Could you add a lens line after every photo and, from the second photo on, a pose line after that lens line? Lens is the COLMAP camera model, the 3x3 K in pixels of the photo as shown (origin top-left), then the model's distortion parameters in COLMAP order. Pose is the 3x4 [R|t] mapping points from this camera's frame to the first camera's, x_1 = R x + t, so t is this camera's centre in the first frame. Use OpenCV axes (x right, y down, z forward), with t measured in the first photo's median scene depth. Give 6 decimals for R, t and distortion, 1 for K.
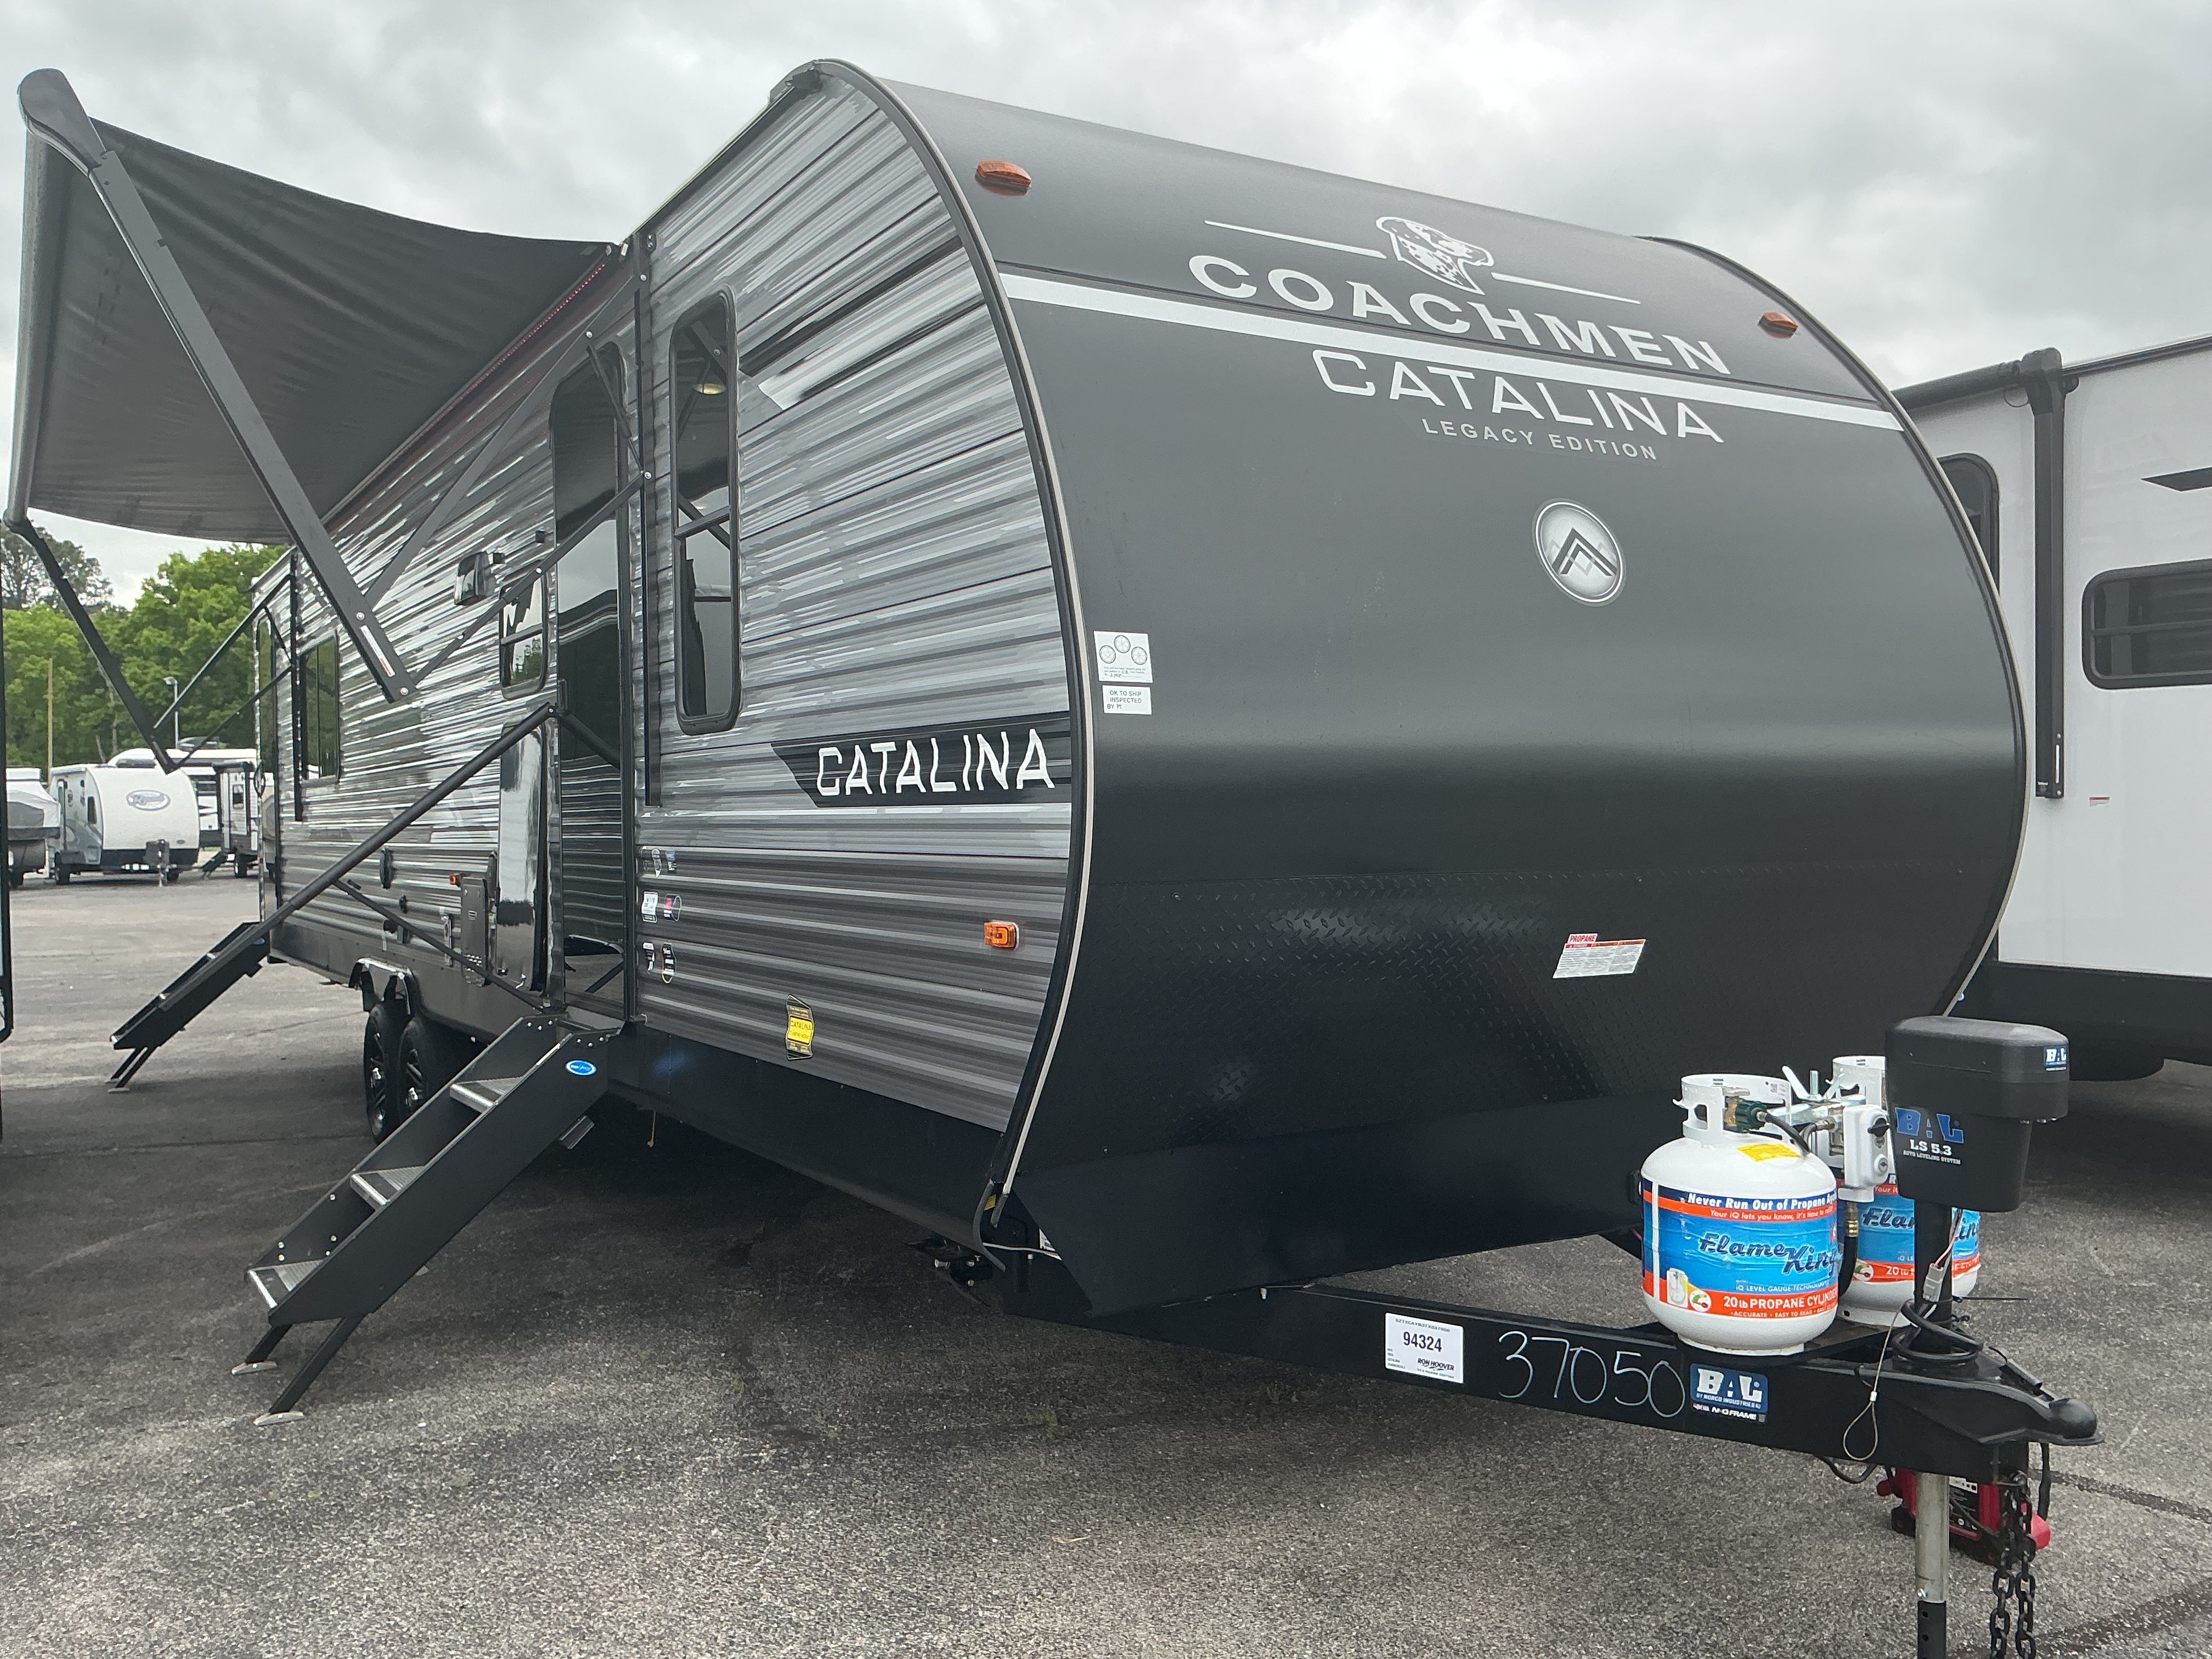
lens RADIAL K [[1881.4, 0, 1104.4], [0, 1881.4, 825.7], [0, 0, 1]] dist [-0.015247, -0.006310]
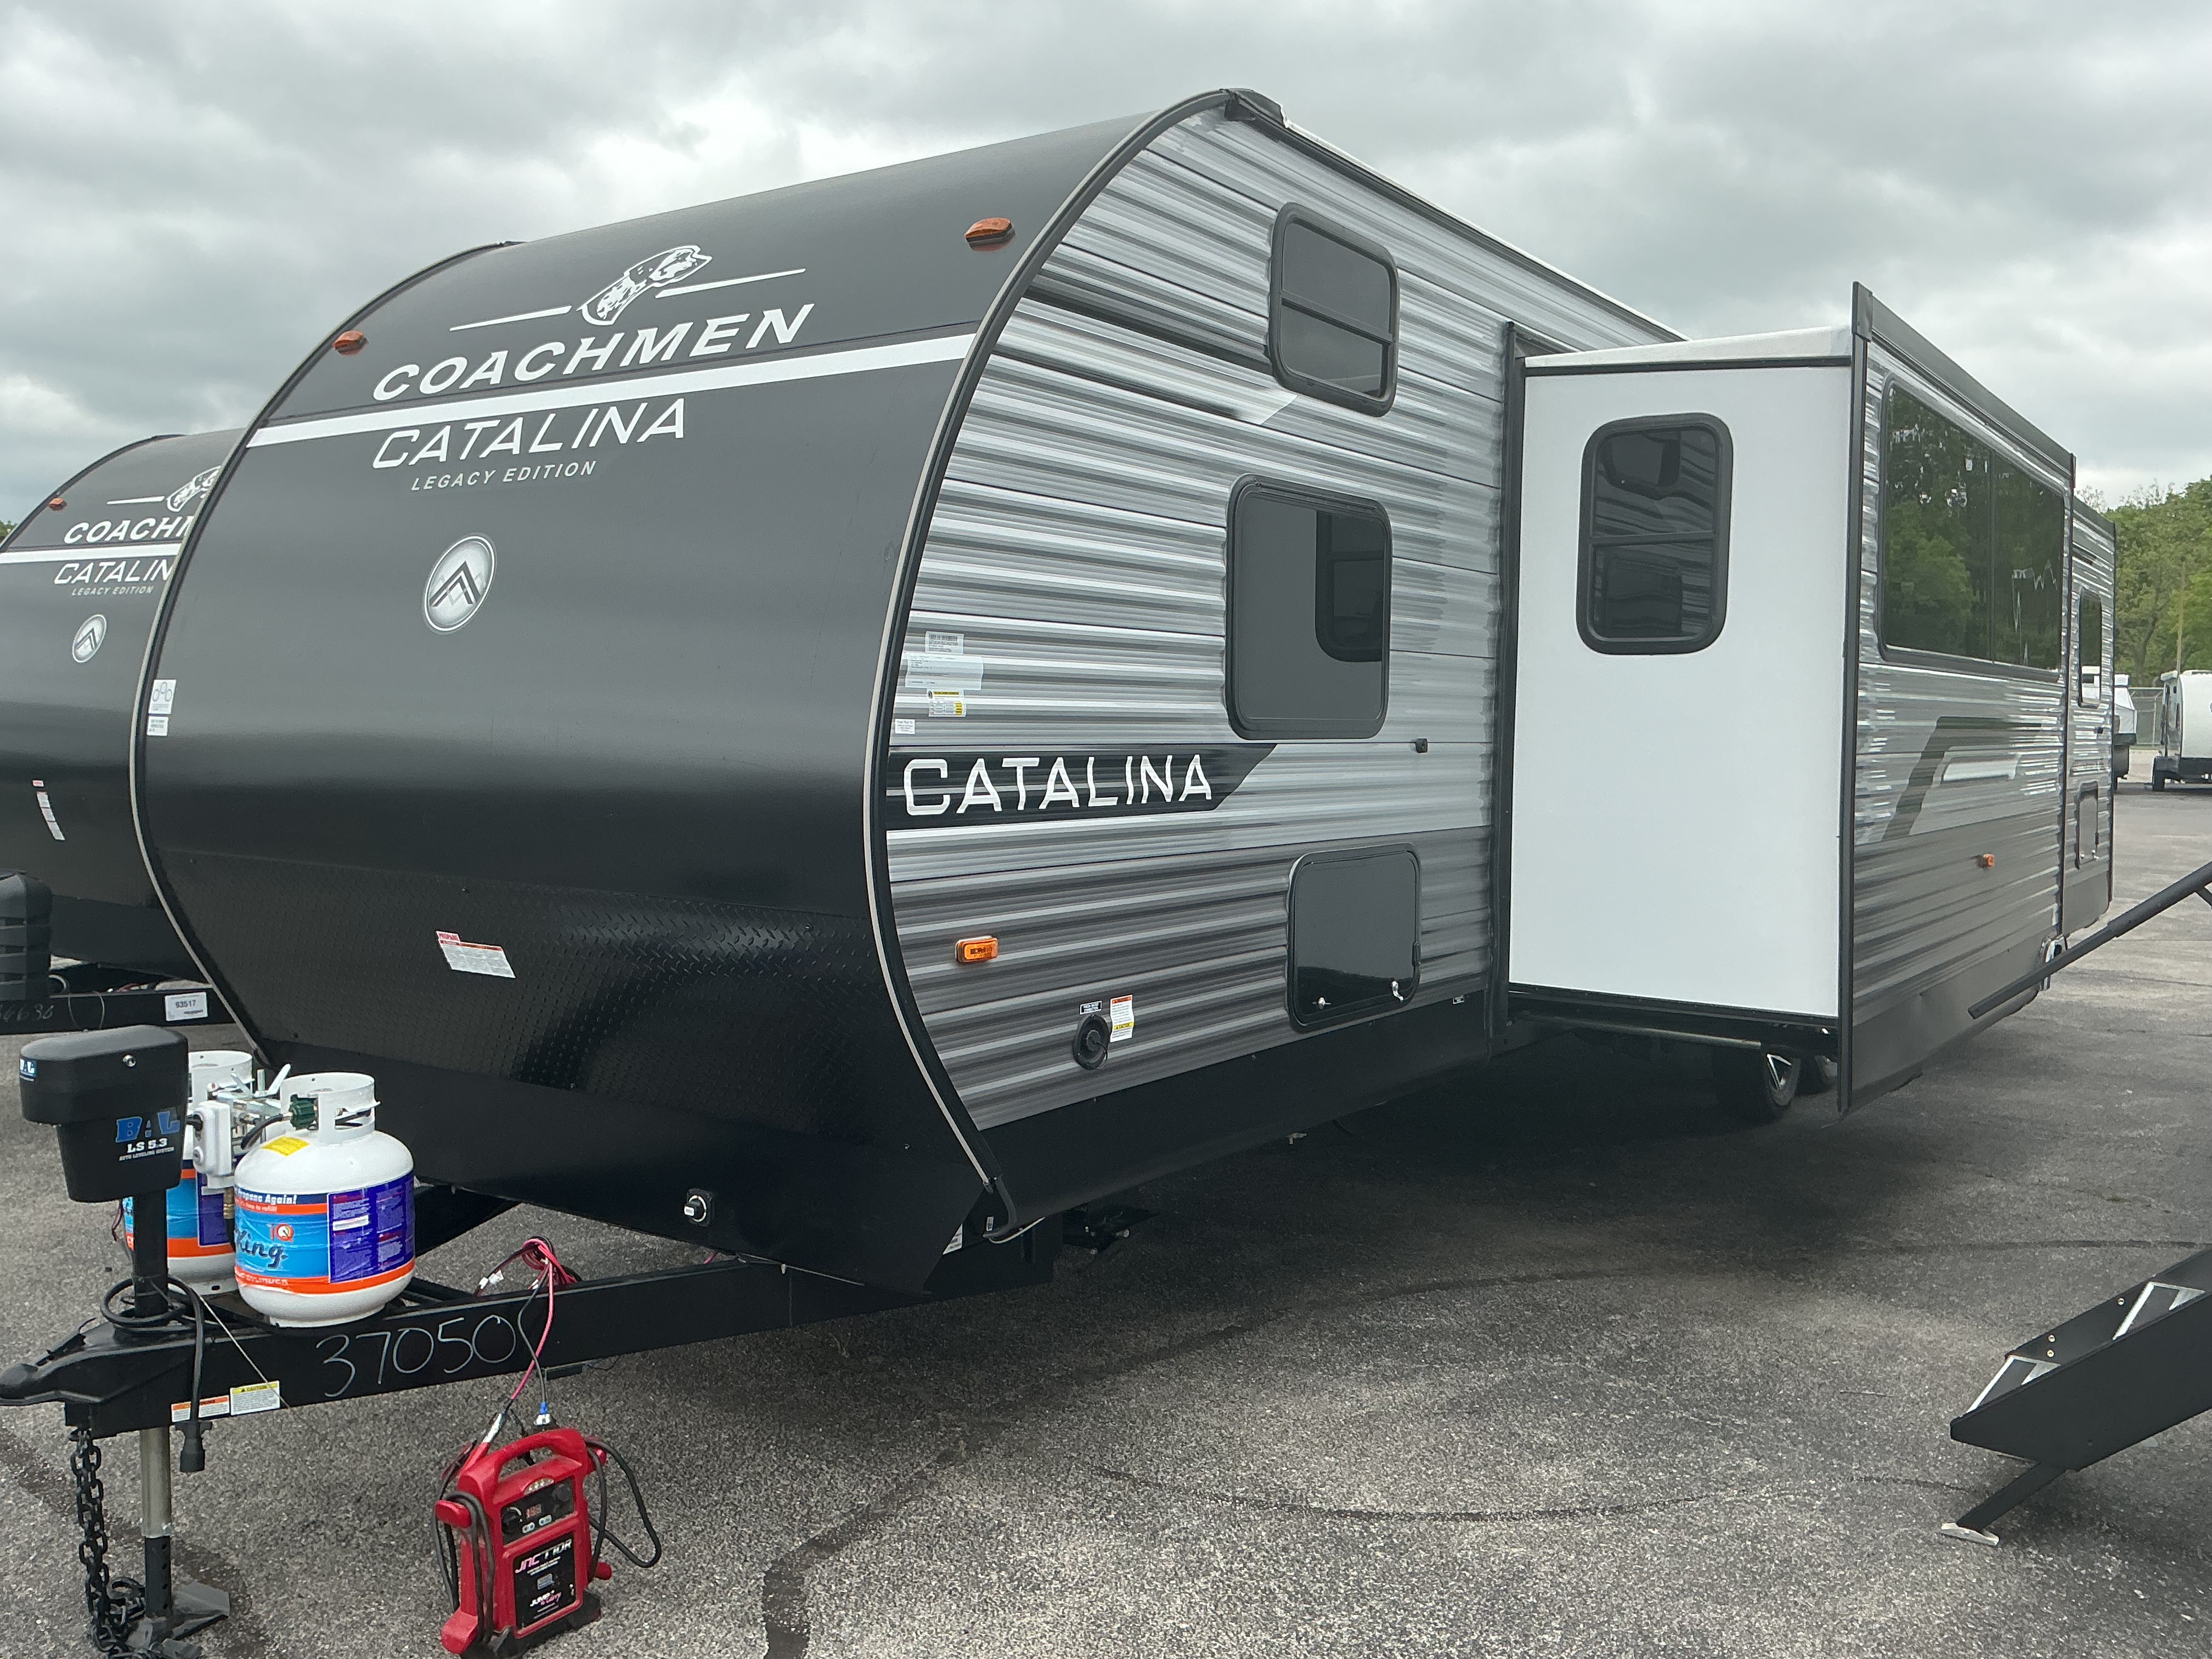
lens RADIAL K [[1881.4, 0, 1106.5], [0, 1881.4, 832.1], [0, 0, 1]] dist [-0.015247, -0.006310]
pose [[-0.411523, -0.028276, 0.910961, -1.149161], [0.019467, 0.999018, 0.039804, -0.048861], [-0.911192, 0.034113, -0.410568, 1.527798]]
